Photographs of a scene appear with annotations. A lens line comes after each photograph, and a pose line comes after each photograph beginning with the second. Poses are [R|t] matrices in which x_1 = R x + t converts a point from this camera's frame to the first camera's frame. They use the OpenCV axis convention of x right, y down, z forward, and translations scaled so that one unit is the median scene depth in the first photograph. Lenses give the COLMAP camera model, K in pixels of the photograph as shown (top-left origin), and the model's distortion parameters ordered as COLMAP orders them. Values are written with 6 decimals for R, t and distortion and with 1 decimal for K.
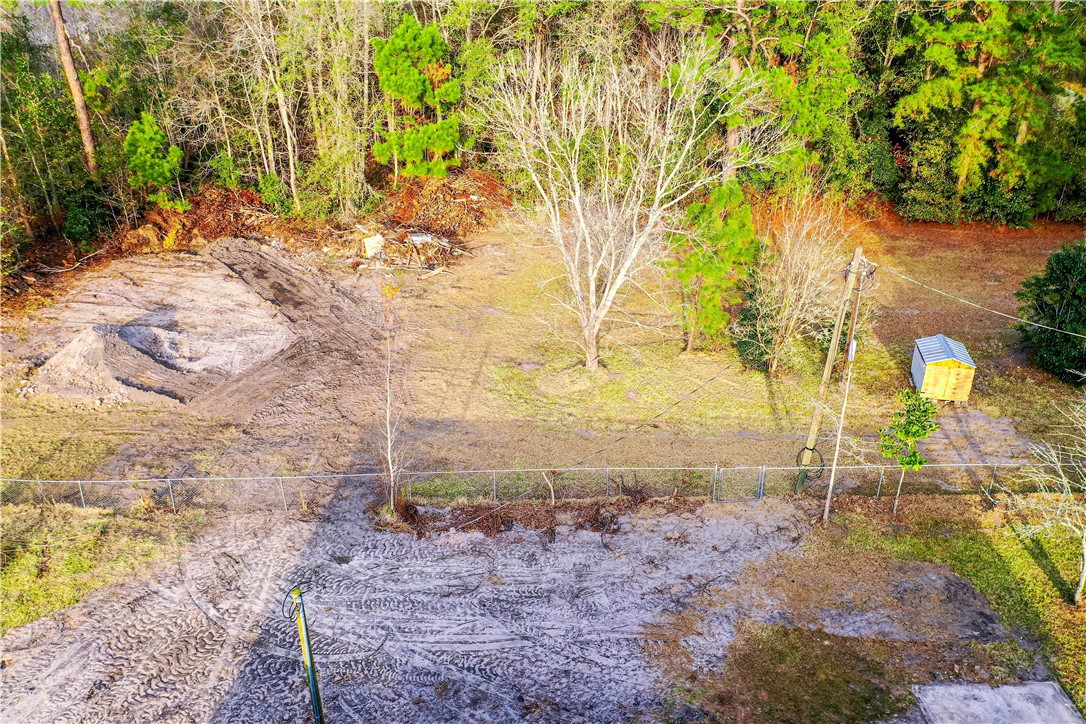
lens RADIAL K [[857.1, 0, 535.7], [0, 857.1, 358.4], [0, 0, 1]] dist [0.000388, 0.011816]
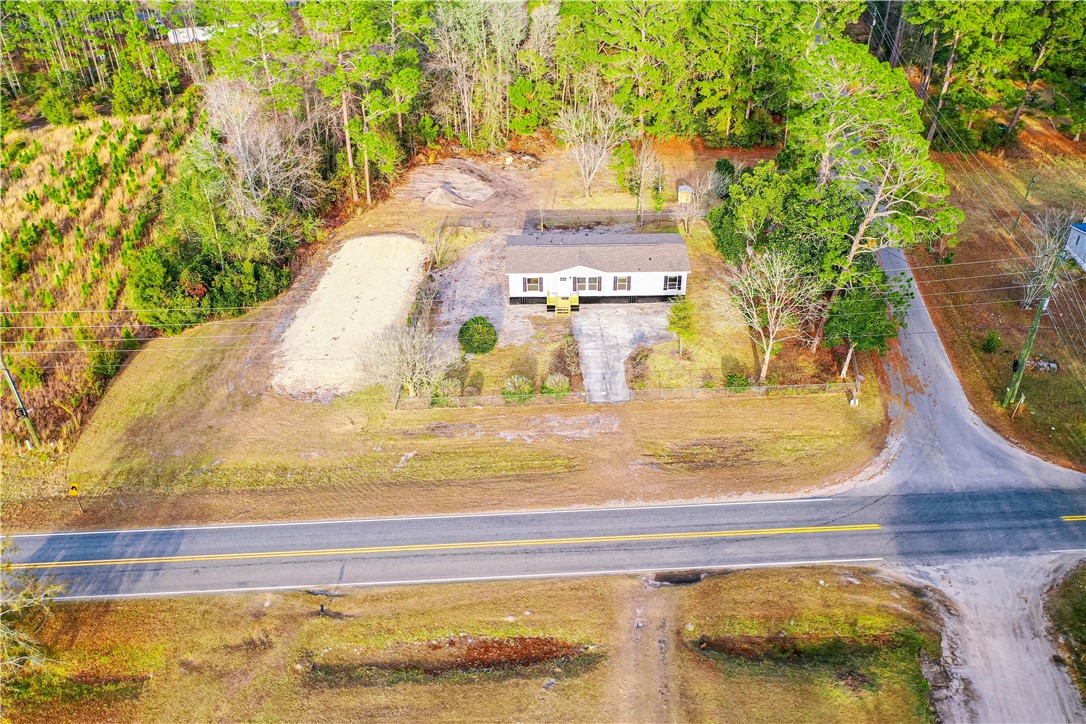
lens RADIAL K [[857.1, 0, 537.3], [0, 857.1, 357.7], [0, 0, 1]] dist [0.000388, 0.011816]
pose [[0.999868, -0.016029, 0.002714, -0.143367], [0.015640, 0.993974, 0.108491, 0.255150], [-0.004437, -0.108435, 0.994094, -2.299632]]
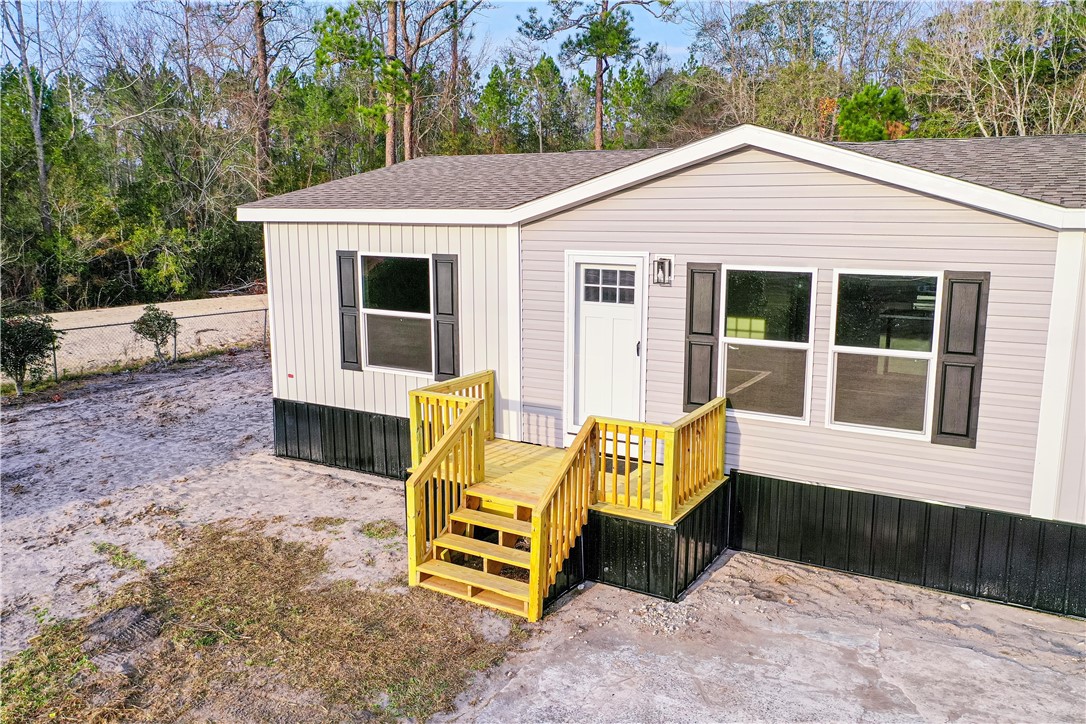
lens RADIAL K [[857.1, 0, 536.6], [0, 857.1, 355.4], [0, 0, 1]] dist [0.000388, 0.011816]
pose [[0.870114, 0.087498, -0.485021, 0.058179], [-0.224844, 0.946209, -0.232667, 0.391119], [0.438573, 0.311501, 0.842983, -0.067014]]
